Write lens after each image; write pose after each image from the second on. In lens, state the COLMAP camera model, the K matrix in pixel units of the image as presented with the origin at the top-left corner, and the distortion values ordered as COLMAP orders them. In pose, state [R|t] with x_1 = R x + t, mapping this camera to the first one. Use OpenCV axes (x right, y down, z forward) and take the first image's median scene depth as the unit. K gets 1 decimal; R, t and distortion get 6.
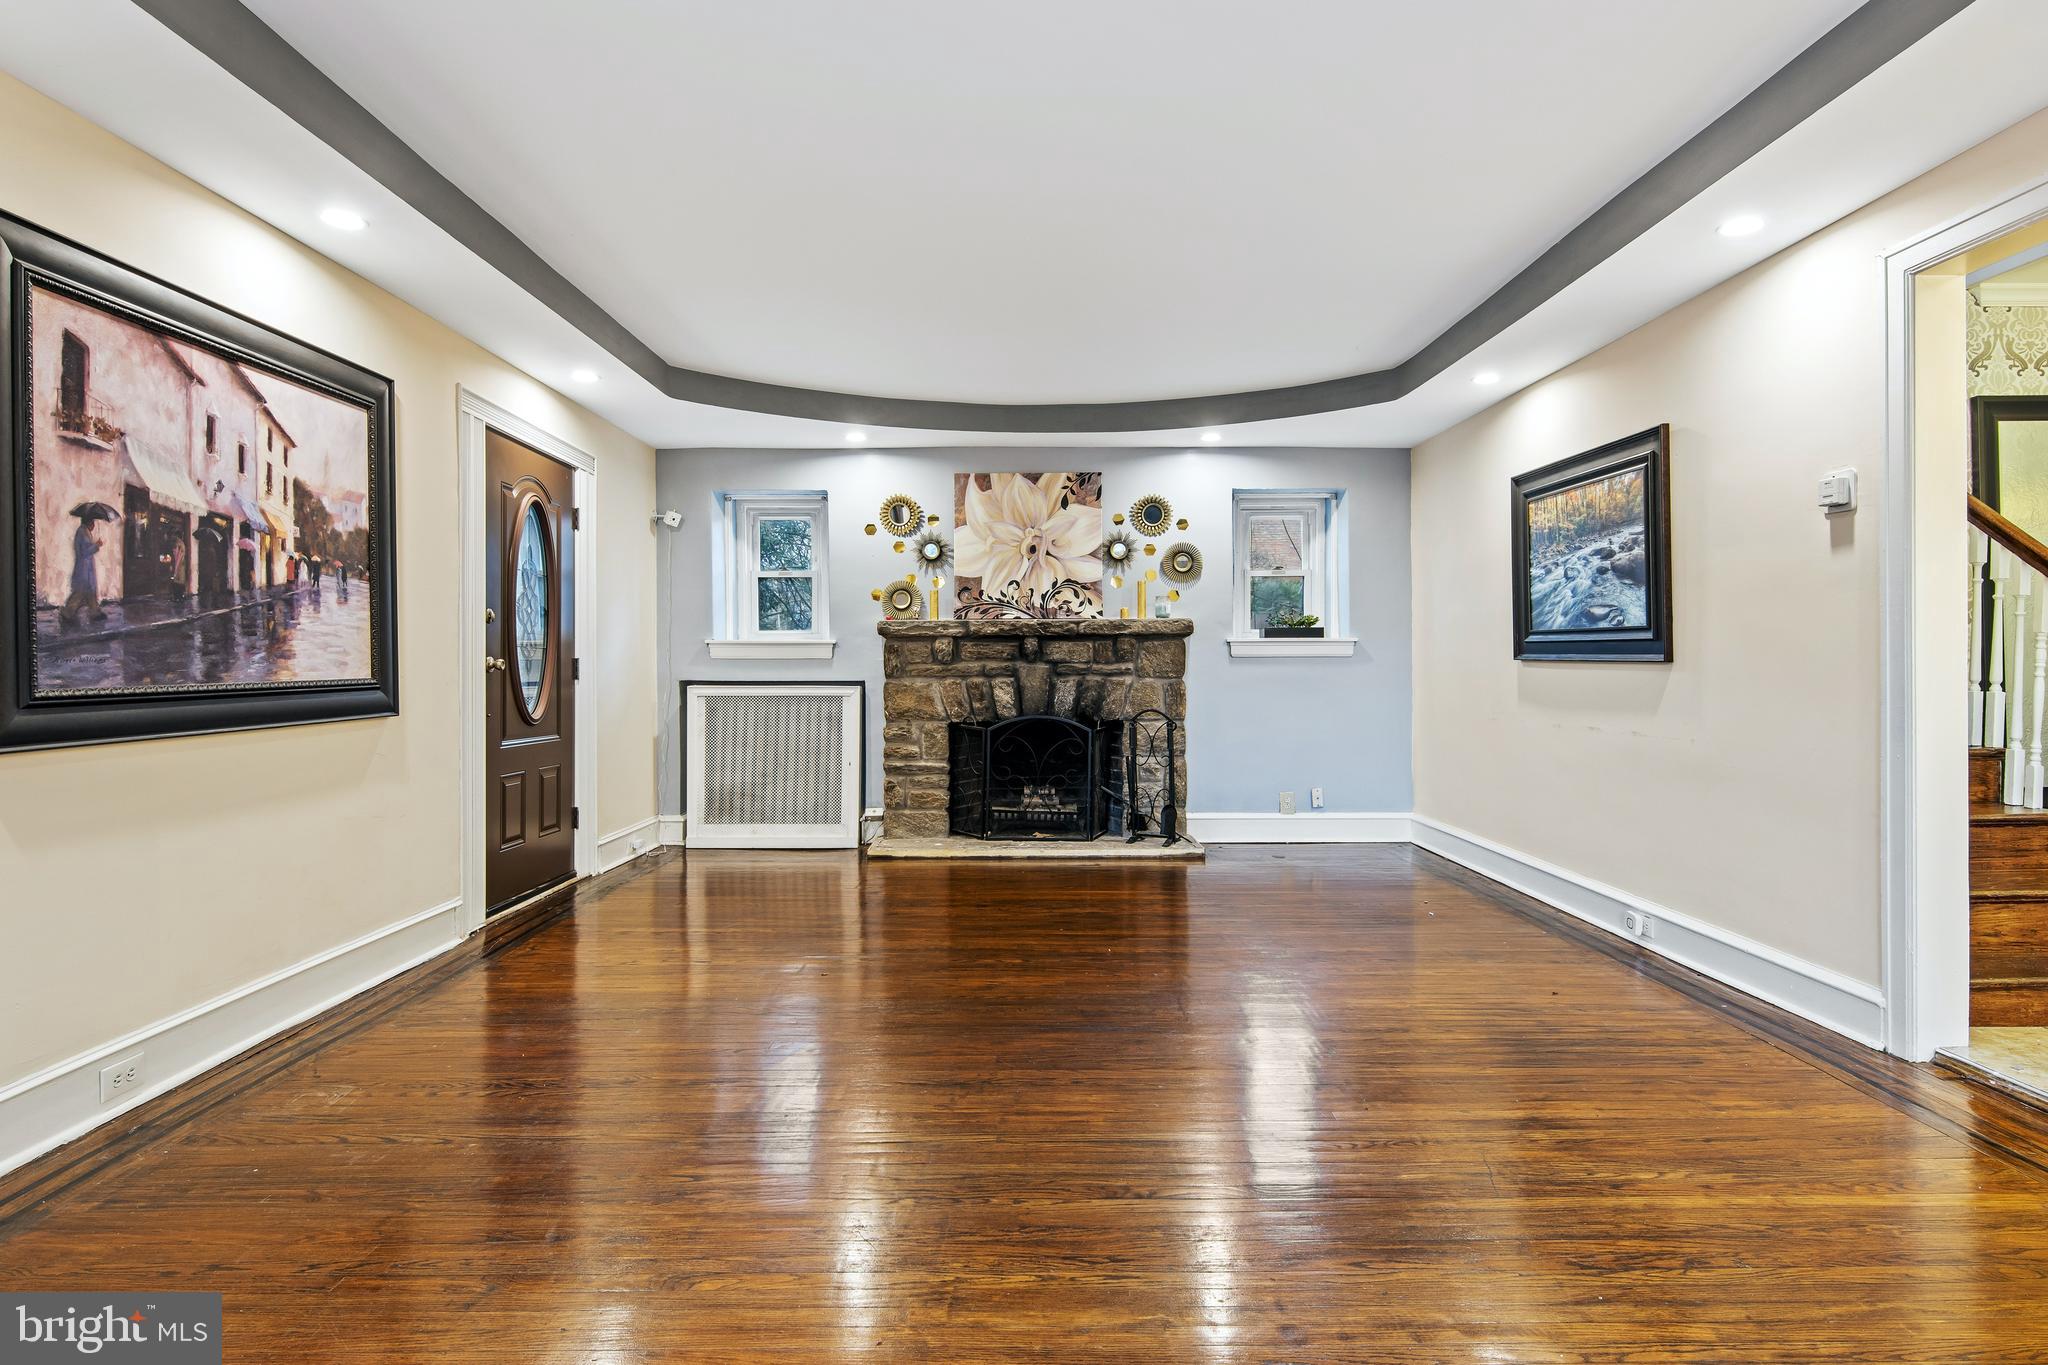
lens RADIAL K [[1064.8, 0, 1025.2], [0, 1064.8, 661.8], [0, 0, 1]] dist [0.003212, -0.000459]
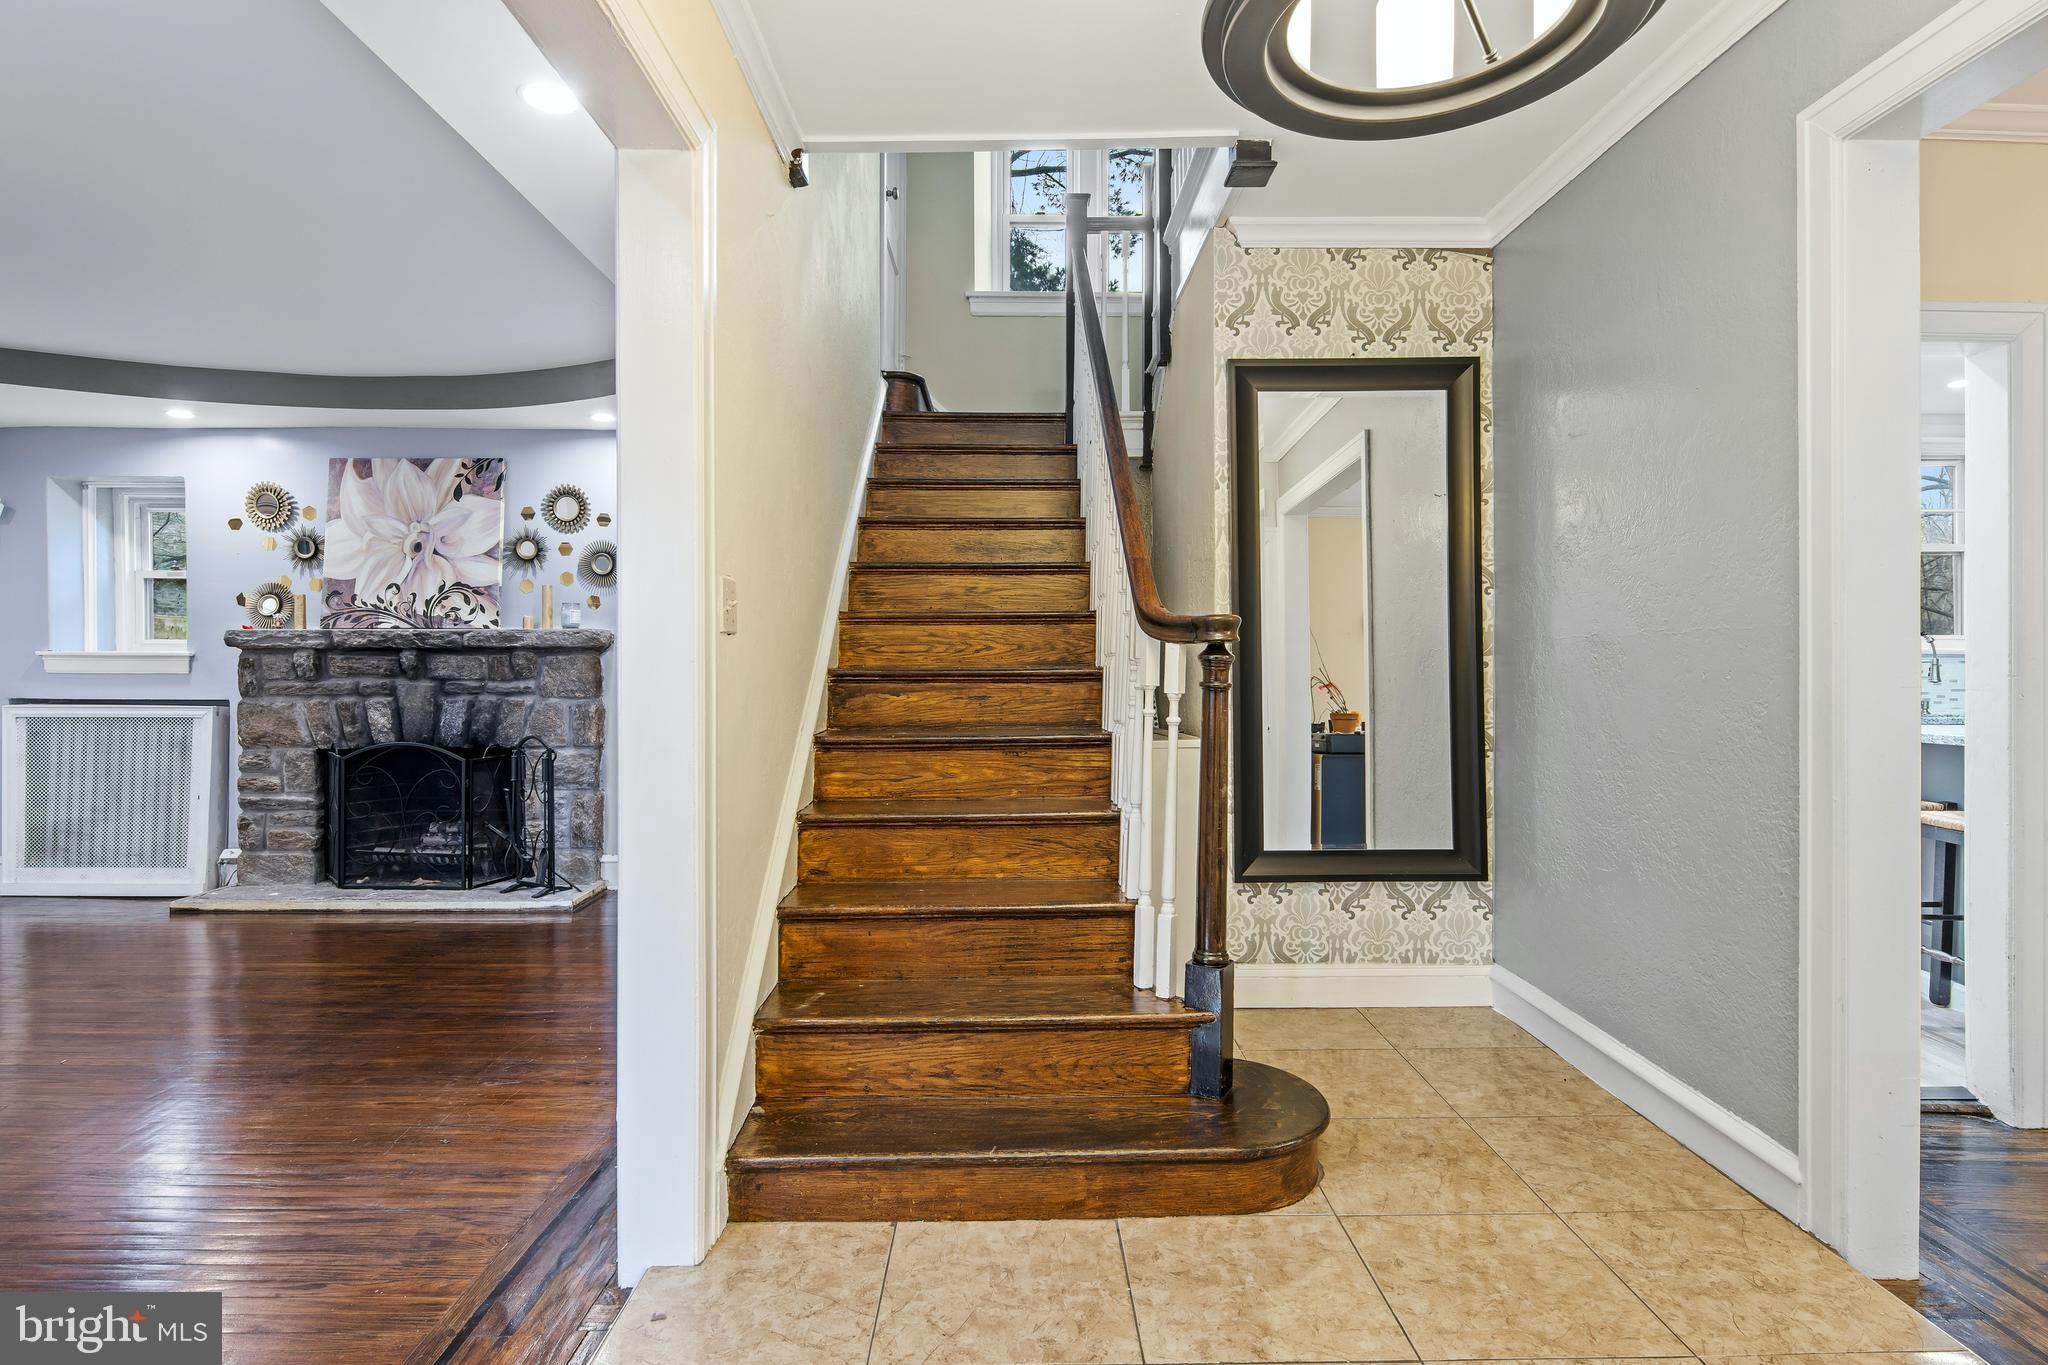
lens RADIAL K [[1064.8, 0, 1025.2], [0, 1064.8, 661.8], [0, 0, 1]] dist [0.003212, -0.000459]
pose [[0.999933, 0.005235, 0.010371, 0.488713], [-0.005192, 0.999978, -0.004197, -0.012494], [-0.010393, 0.004143, 0.999937, 0.138160]]
